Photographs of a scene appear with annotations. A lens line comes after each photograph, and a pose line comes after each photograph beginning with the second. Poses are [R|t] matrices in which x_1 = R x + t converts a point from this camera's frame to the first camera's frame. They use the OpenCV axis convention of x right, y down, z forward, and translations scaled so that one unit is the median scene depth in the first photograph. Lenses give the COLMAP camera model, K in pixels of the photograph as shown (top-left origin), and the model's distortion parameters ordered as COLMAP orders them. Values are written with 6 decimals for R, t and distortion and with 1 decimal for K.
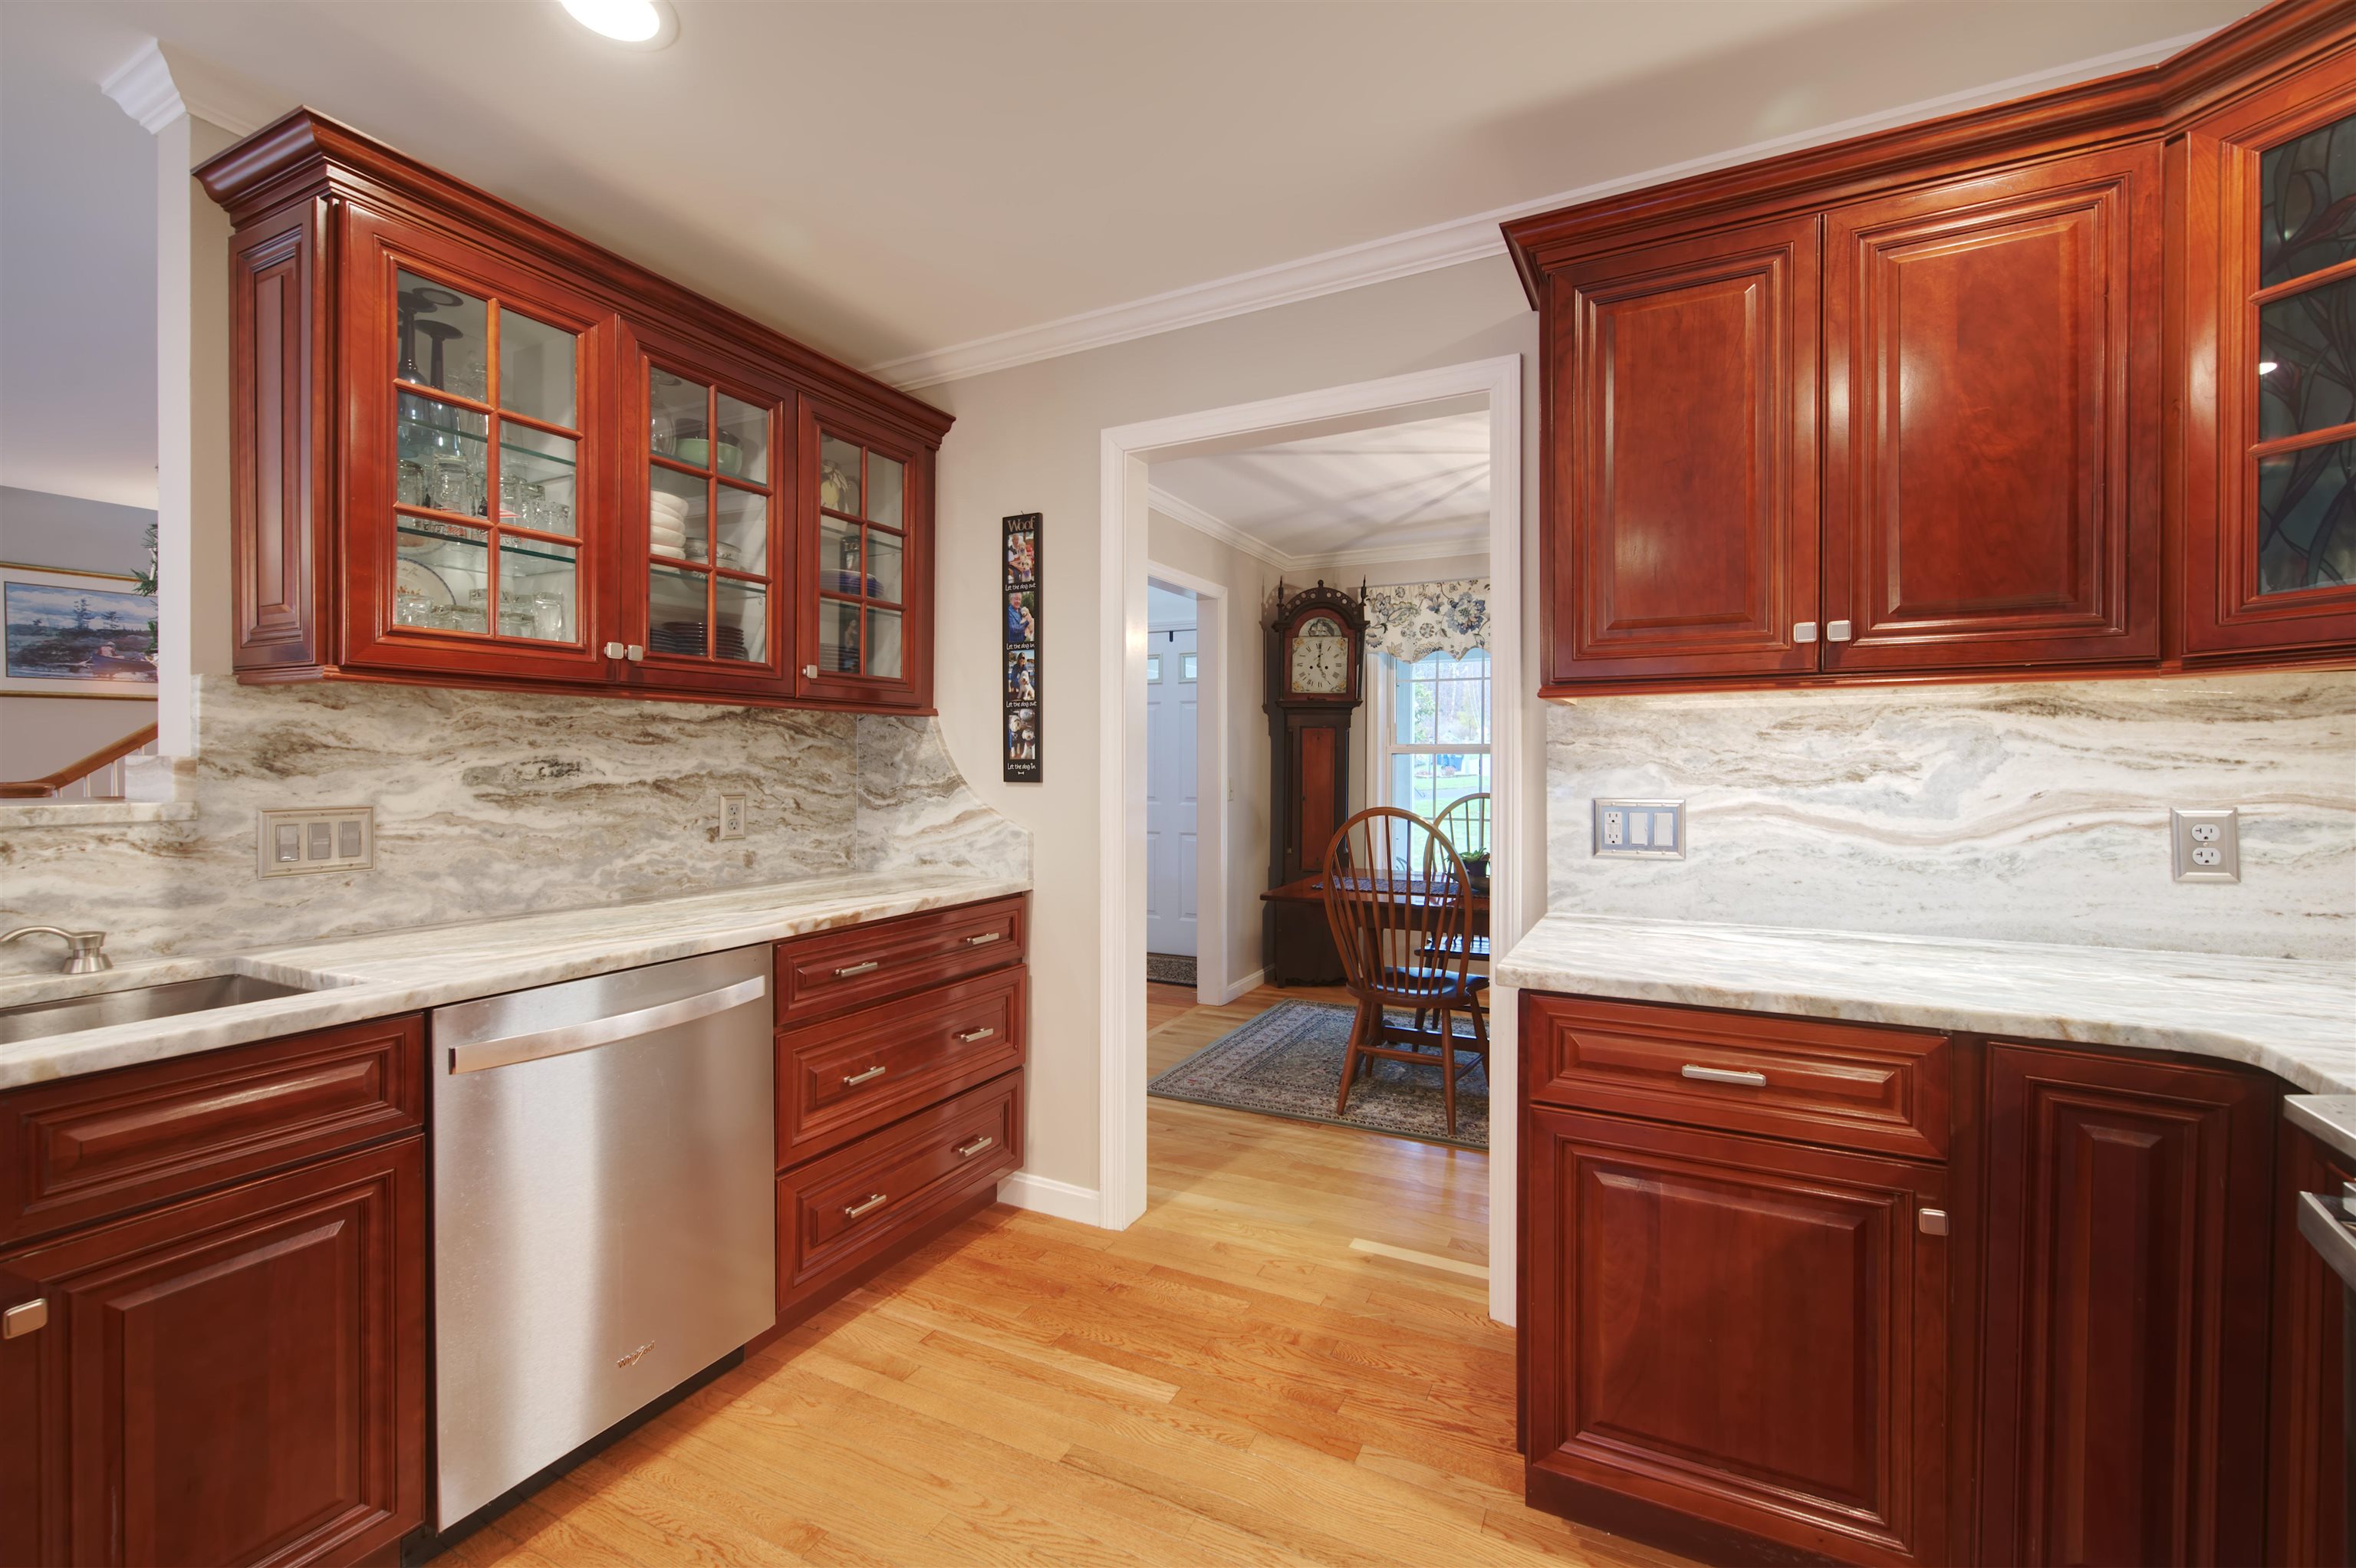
lens RADIAL K [[1006.7, 0, 1192.1], [0, 1006.7, 759.5], [0, 0, 1]] dist [0.002387, -0.000248]
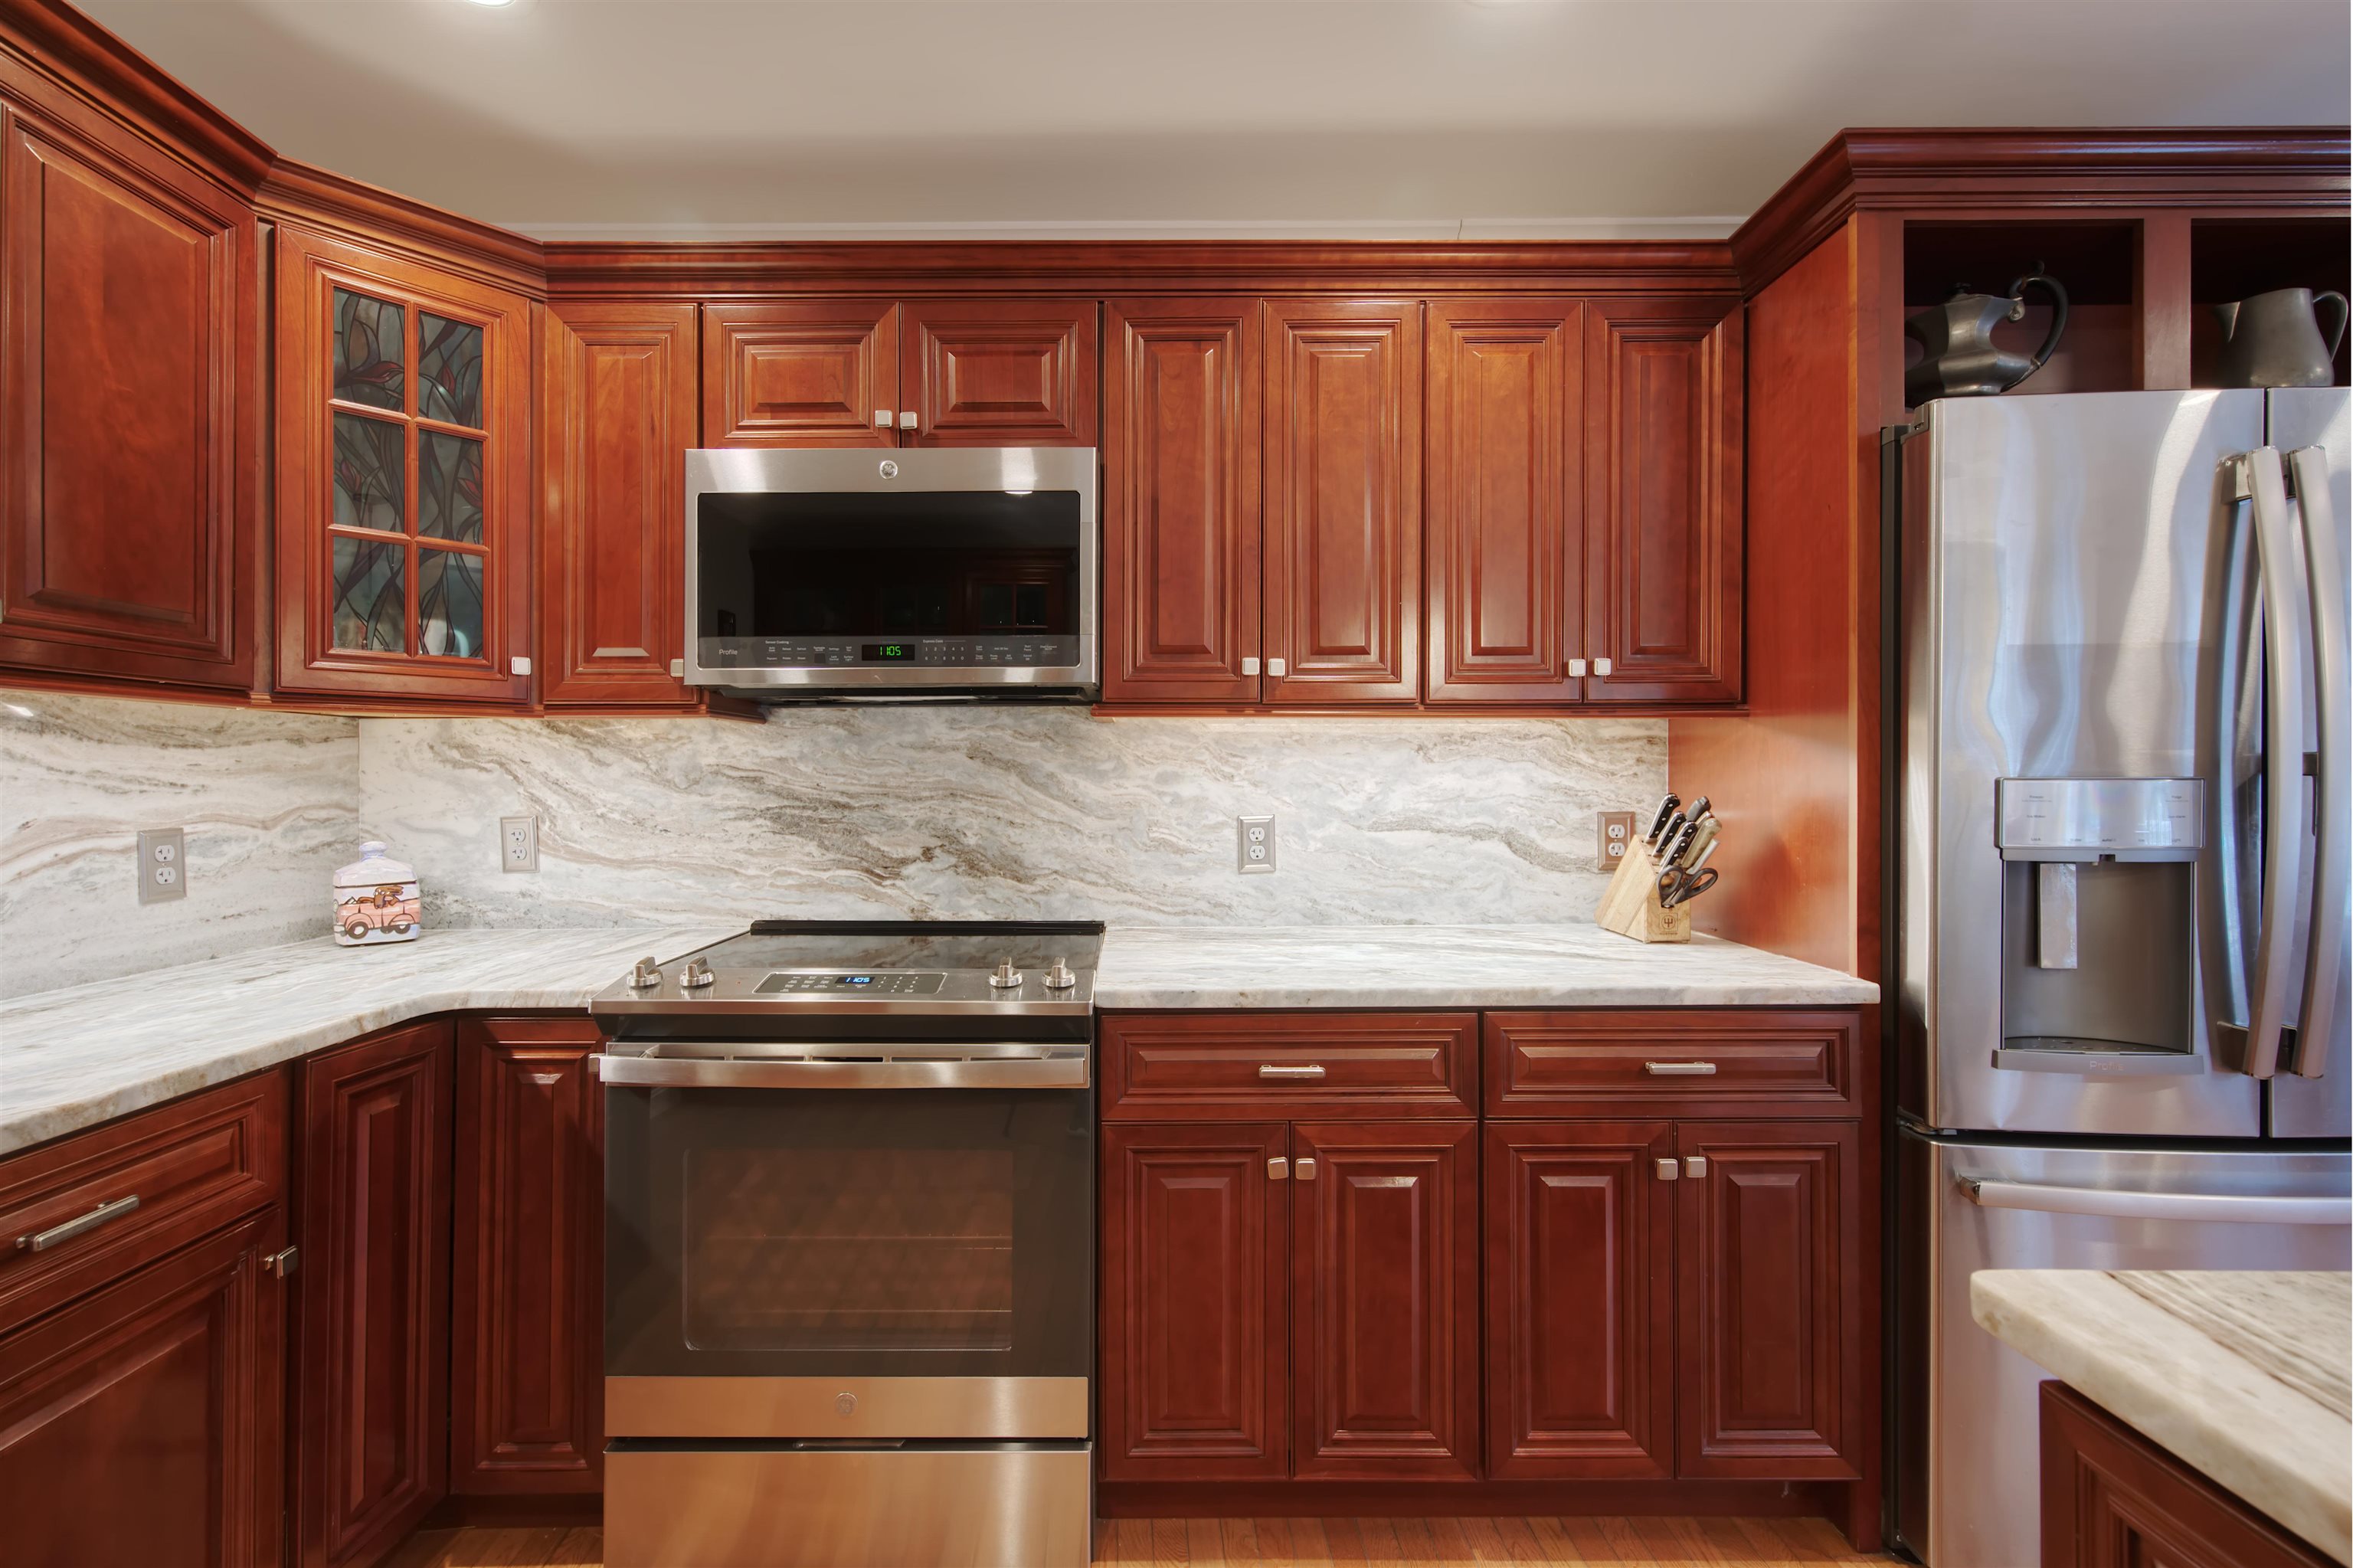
lens RADIAL K [[1005.5, 0, 1176.4], [0, 1005.5, 777.8], [0, 0, 1]] dist [0.002387, -0.000248]
pose [[-0.470694, 0.005144, 0.882282, -0.412651], [0.005942, 0.999979, -0.002661, 0.003227], [-0.882277, 0.003990, -0.470714, 0.564822]]
